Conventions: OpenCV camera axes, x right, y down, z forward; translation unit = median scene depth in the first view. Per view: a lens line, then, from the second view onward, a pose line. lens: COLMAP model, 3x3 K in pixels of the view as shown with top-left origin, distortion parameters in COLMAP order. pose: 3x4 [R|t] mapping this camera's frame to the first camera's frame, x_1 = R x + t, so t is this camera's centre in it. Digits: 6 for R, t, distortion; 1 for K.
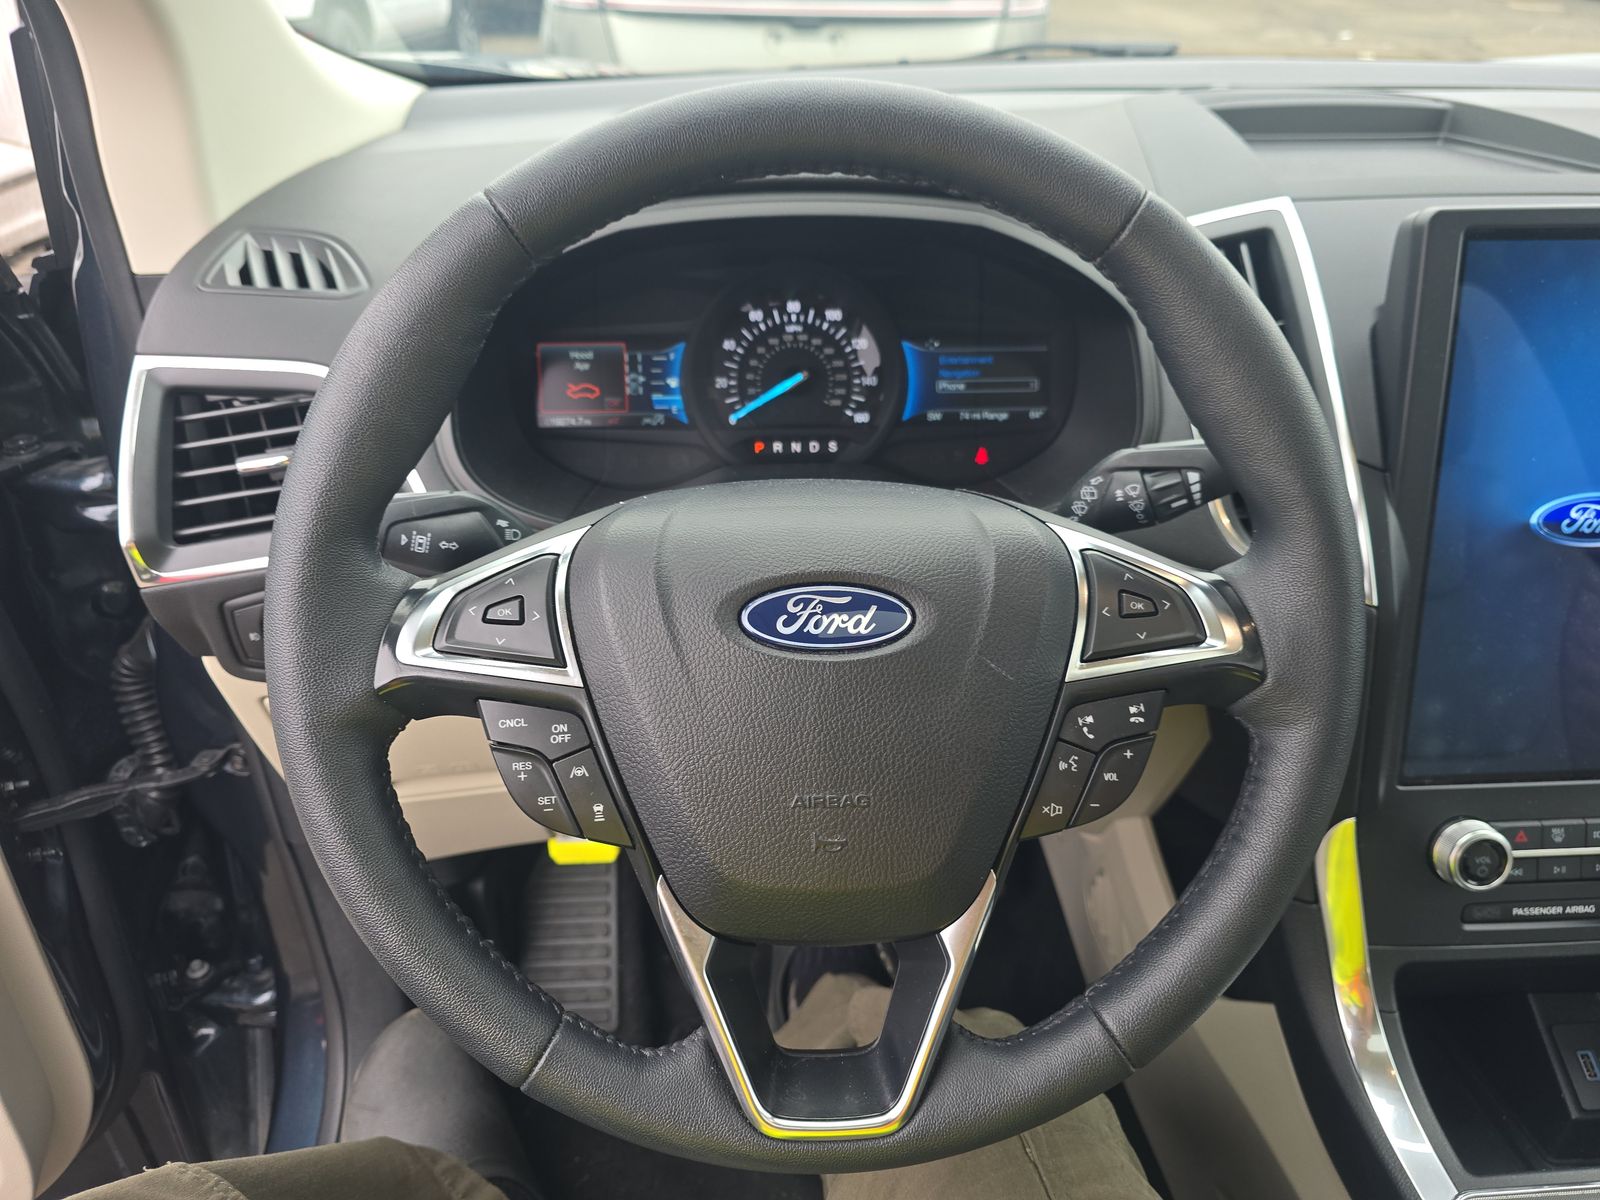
lens RADIAL K [[1075.5, 0, 796.1], [0, 1075.5, 639.7], [0, 0, 1]] dist [0.054447, -0.055802]
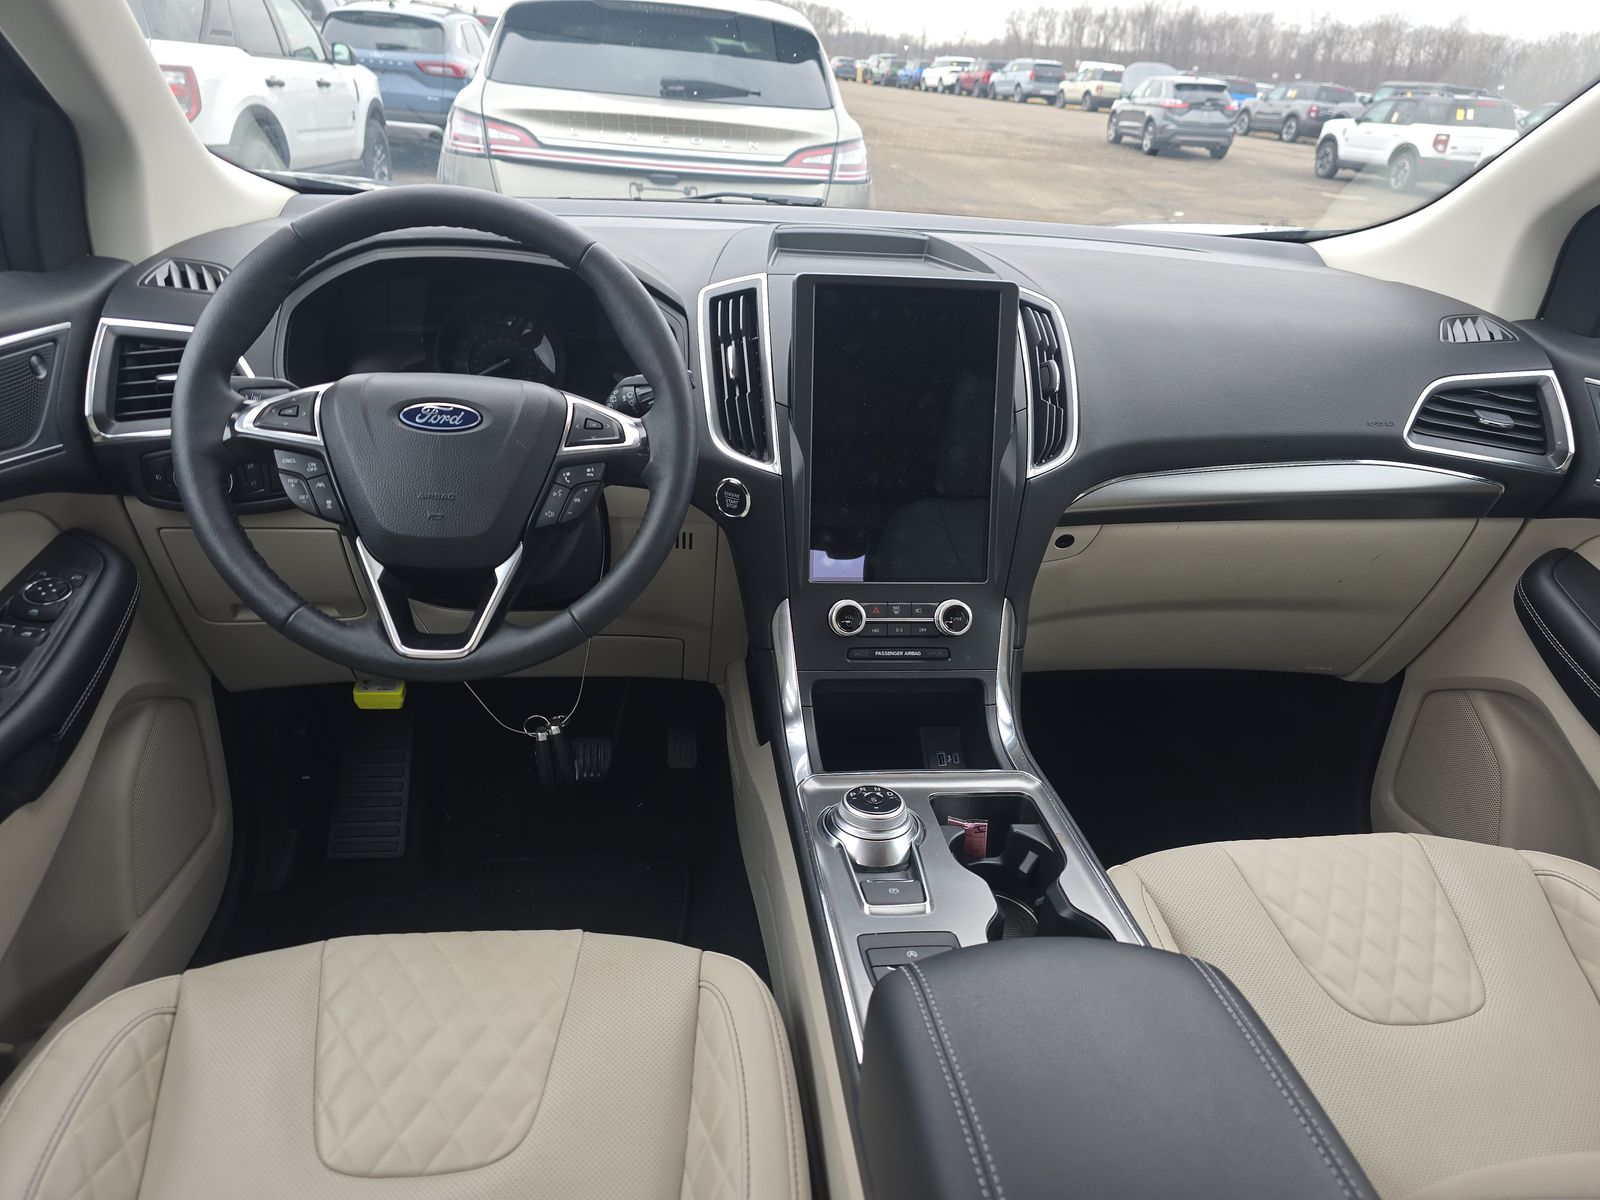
lens RADIAL K [[1075.5, 0, 796.1], [0, 1075.5, 639.7], [0, 0, 1]] dist [0.054447, -0.055802]
pose [[0.995816, 0.022835, 0.088484, 0.312901], [-0.012590, 0.993325, -0.114658, 0.373277], [-0.090512, 0.113065, 0.989456, -0.665780]]
